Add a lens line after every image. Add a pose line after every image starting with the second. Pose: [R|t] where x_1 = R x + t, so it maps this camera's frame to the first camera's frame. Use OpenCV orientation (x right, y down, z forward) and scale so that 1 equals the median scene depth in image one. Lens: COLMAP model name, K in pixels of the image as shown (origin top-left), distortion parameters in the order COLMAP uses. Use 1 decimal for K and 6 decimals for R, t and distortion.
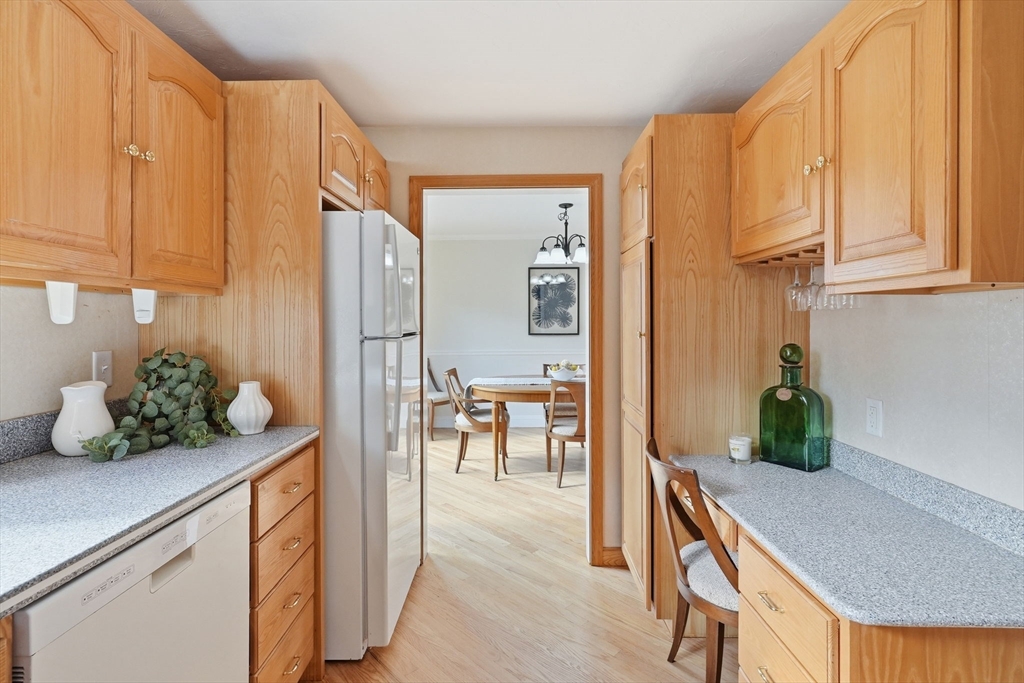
lens RADIAL K [[507.3, 0, 510.2], [0, 507.3, 323.8], [0, 0, 1]] dist [-0.001792, 0.000488]
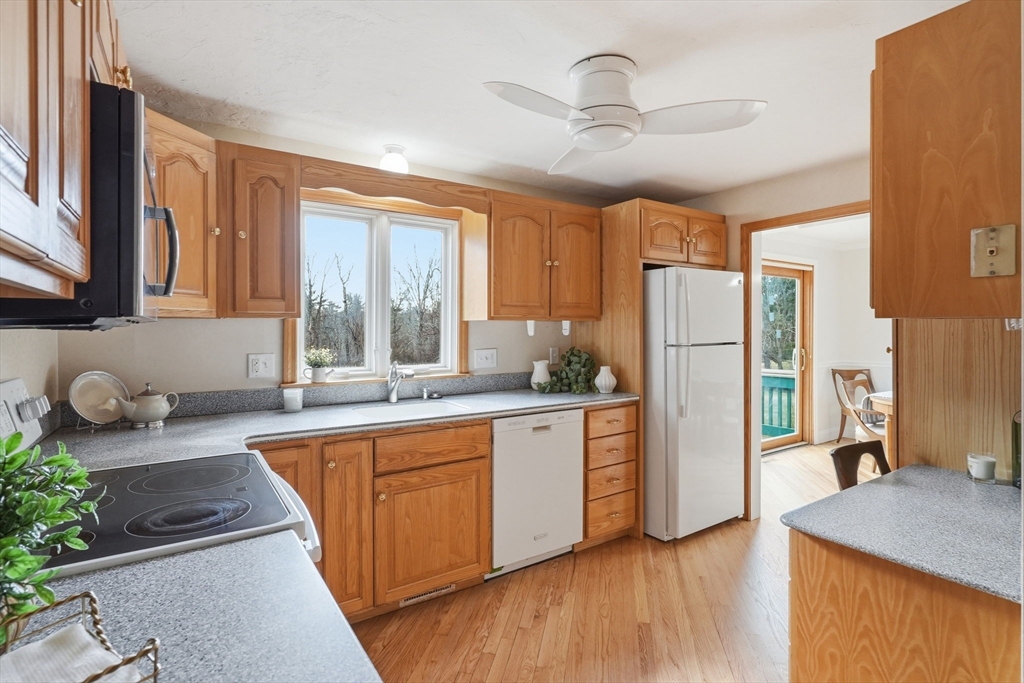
lens RADIAL K [[501.7, 0, 512.3], [0, 501.7, 336.0], [0, 0, 1]] dist [-0.003586, -0.000173]
pose [[0.566068, 0.014702, -0.824227, 0.707466], [-0.002223, 0.999865, 0.016309, -0.025094], [0.824356, -0.007400, 0.566024, -0.305078]]
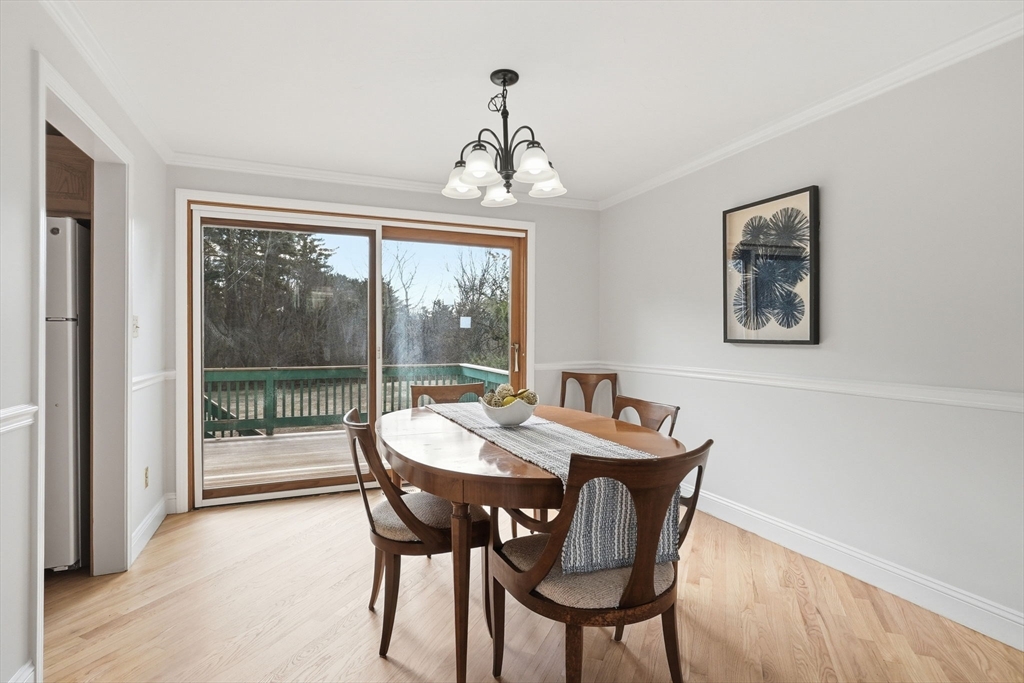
lens RADIAL K [[511.5, 0, 511.5], [0, 511.5, 330.8], [0, 0, 1]] dist [-0.021277, -0.000175]
pose [[0.394350, 0.002571, -0.918957, 1.242942], [-0.010736, 0.999941, -0.001810, 0.040001], [0.918898, 0.010580, 0.394354, 1.746508]]
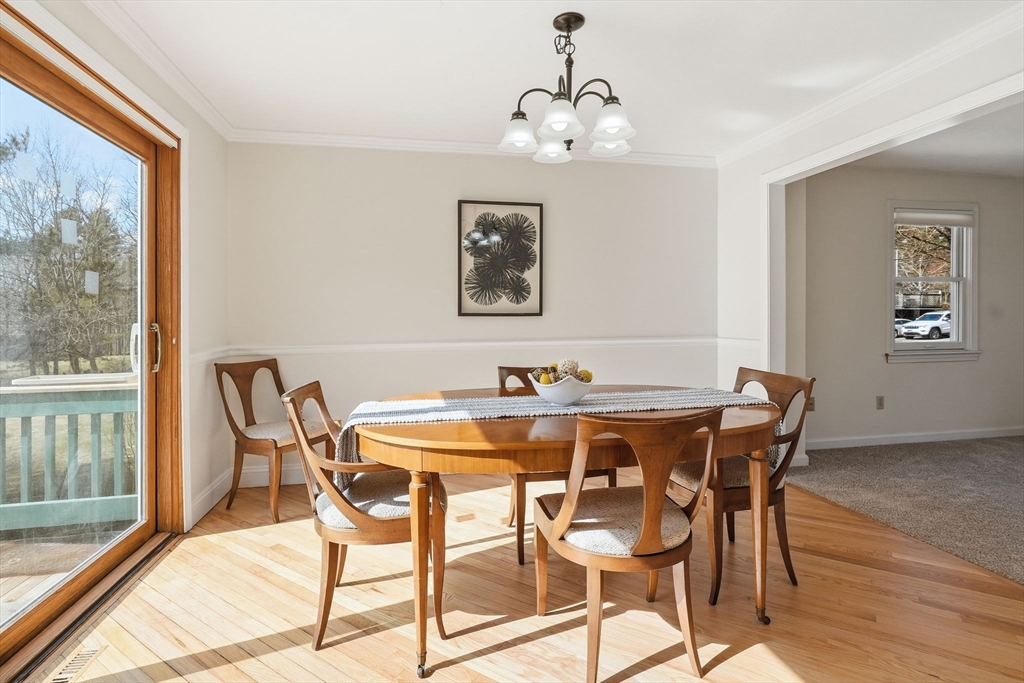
lens RADIAL K [[507.3, 0, 510.2], [0, 507.3, 323.8], [0, 0, 1]] dist [-0.001792, 0.000488]
pose [[0.977790, -0.000511, 0.209587, -0.083013], [-0.000986, 0.999975, 0.007039, 0.079541], [-0.209586, -0.007090, 0.977765, 1.208286]]
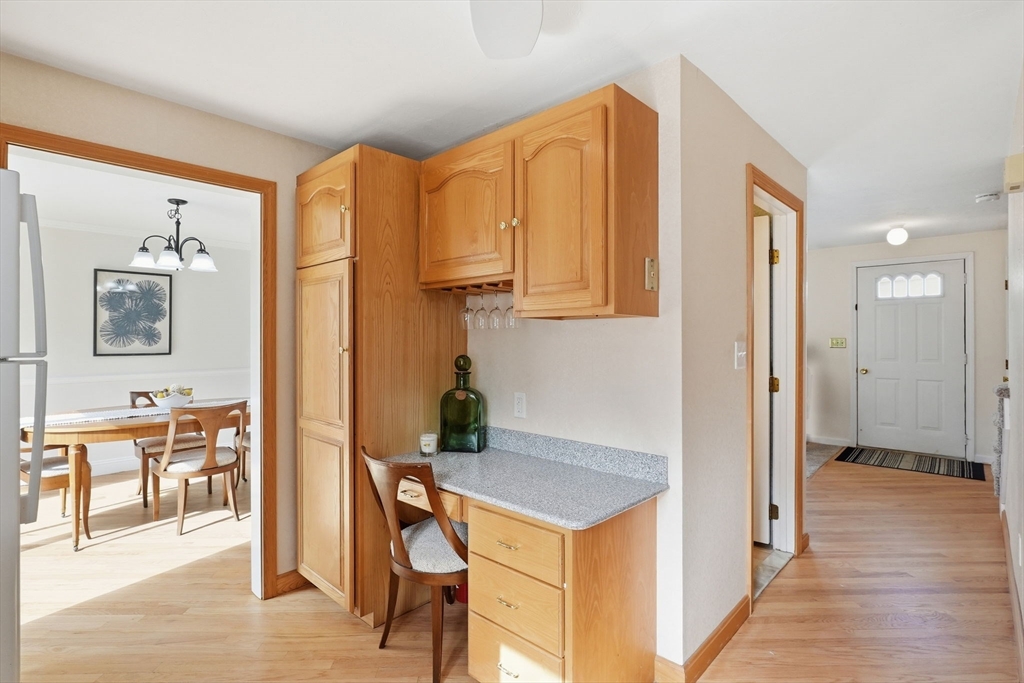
lens RADIAL K [[501.7, 0, 512.3], [0, 501.7, 336.0], [0, 0, 1]] dist [-0.003586, -0.000173]
pose [[0.676928, 0.006530, 0.736020, -0.272105], [0.002799, 0.999931, -0.011445, 0.006035], [-0.736044, 0.009808, 0.676863, 0.050173]]
